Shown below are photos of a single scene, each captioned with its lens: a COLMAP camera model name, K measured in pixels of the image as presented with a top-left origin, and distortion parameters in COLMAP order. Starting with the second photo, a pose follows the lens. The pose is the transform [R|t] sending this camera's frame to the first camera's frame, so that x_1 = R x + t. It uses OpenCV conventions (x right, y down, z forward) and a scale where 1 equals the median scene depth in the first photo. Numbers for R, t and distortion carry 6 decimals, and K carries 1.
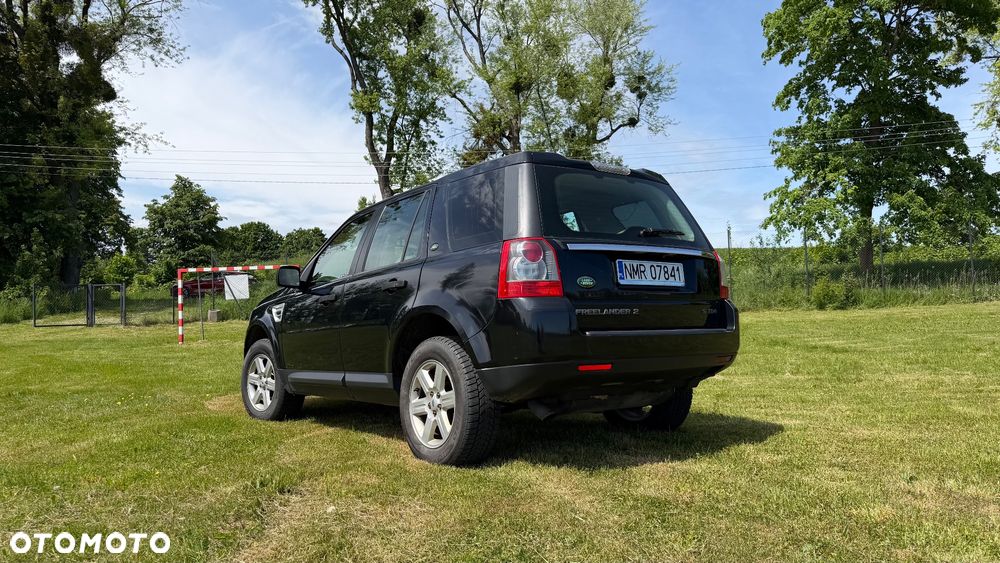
lens RADIAL K [[698.4, 0, 499.3], [0, 698.4, 295.6], [0, 0, 1]] dist [0.083050, -0.110765]
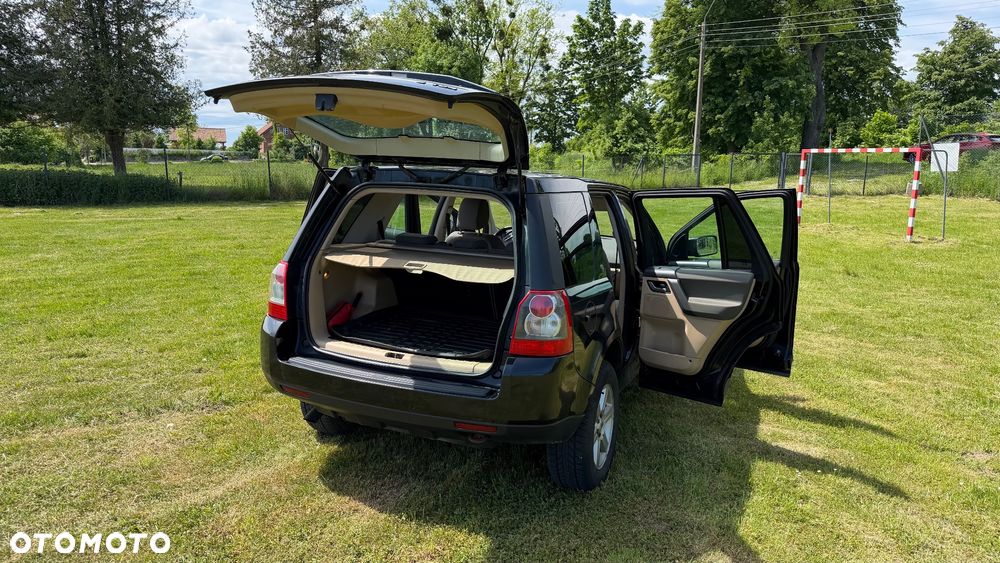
lens RADIAL K [[698.4, 0, 499.3], [0, 698.4, 295.6], [0, 0, 1]] dist [0.083050, -0.110765]
pose [[0.486555, 0.201923, -0.849995, 0.144434], [-0.014618, 0.974669, 0.223173, -0.035127], [0.873528, -0.096160, 0.477182, 0.095462]]
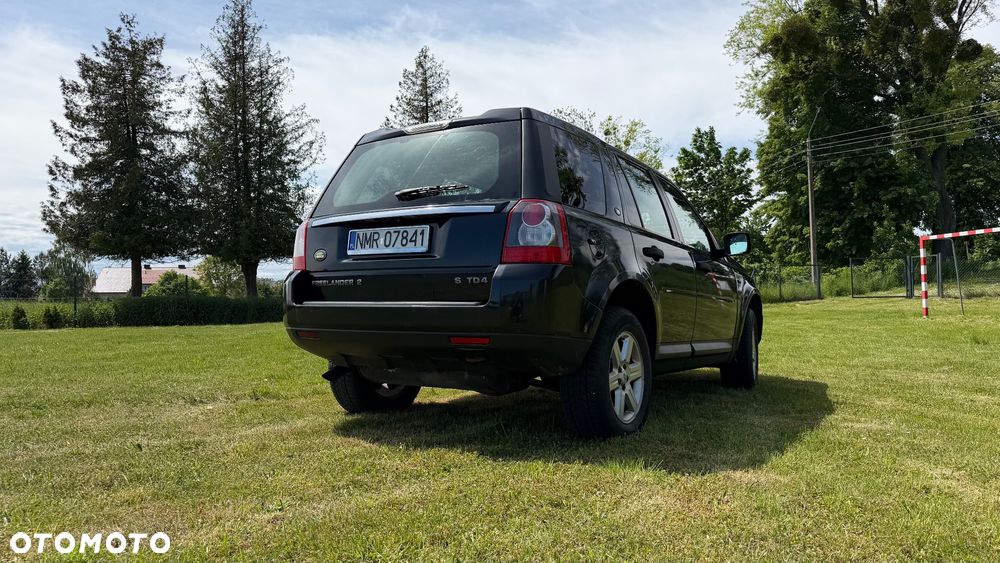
lens RADIAL K [[706.9, 0, 504.0], [0, 706.9, 278.5], [0, 0, 1]] dist [0.040290, -0.051419]
pose [[0.339795, -0.013814, -0.940398, 0.157786], [0.027708, 0.999605, -0.004672, 0.003736], [0.940091, -0.024469, 0.340044, 0.112773]]
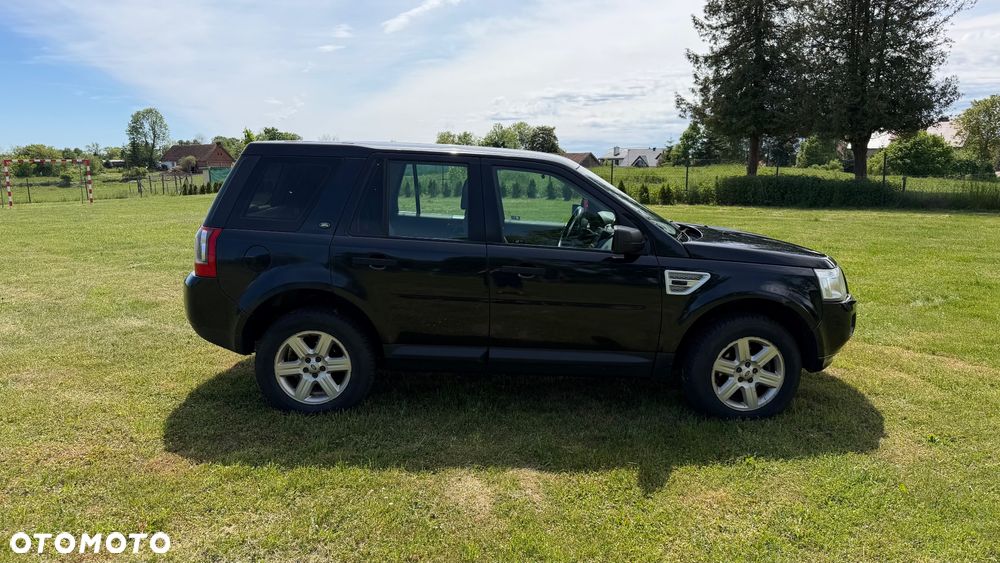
lens RADIAL K [[712.0, 0, 502.9], [0, 712.0, 283.7], [0, 0, 1]] dist [0.009278, -0.005495]
pose [[-0.614473, 0.159582, -0.772630, 0.134308], [0.039843, 0.984356, 0.171626, -0.022398], [0.787931, 0.074676, -0.611218, 0.311665]]
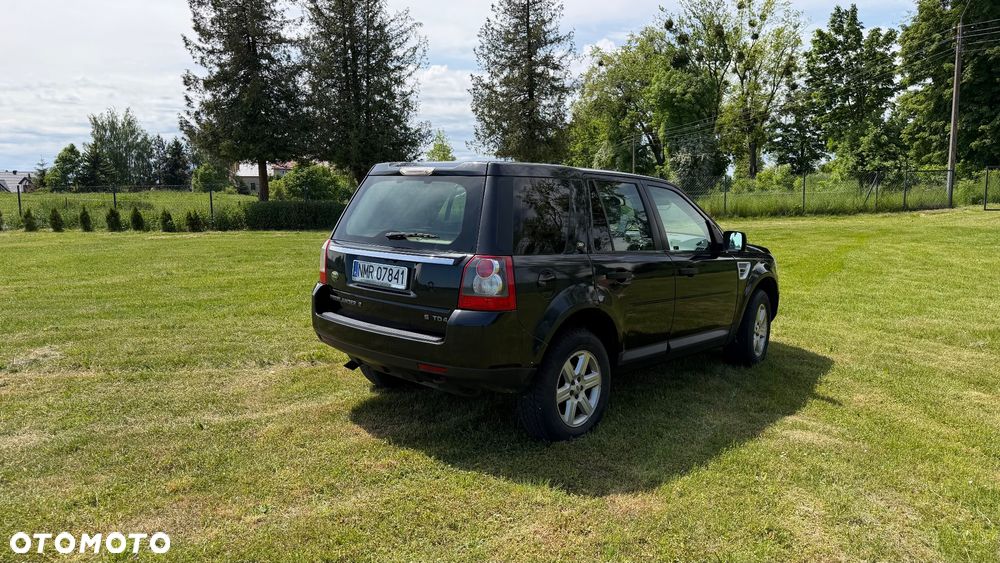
lens RADIAL K [[706.1, 0, 496.1], [0, 706.1, 280.3], [0, 0, 1]] dist [0.043742, -0.054796]
pose [[0.164930, 0.152490, -0.974446, 0.187572], [0.021397, 0.987190, 0.158106, -0.027308], [0.986073, -0.046926, 0.159554, 0.137259]]
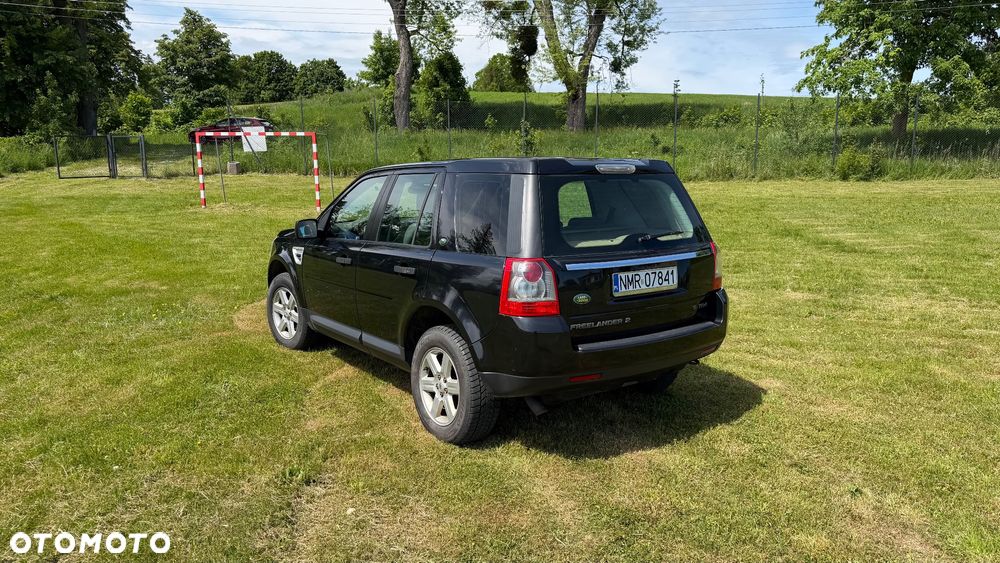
lens RADIAL K [[695.0, 0, 496.2], [0, 695.0, 293.1], [0, 0, 1]] dist [0.077532, -0.082711]
pose [[0.999136, 0.032844, -0.025462, 0.002439], [-0.026334, 0.974352, 0.223481, -0.033392], [0.032149, -0.222618, 0.974376, -0.005769]]
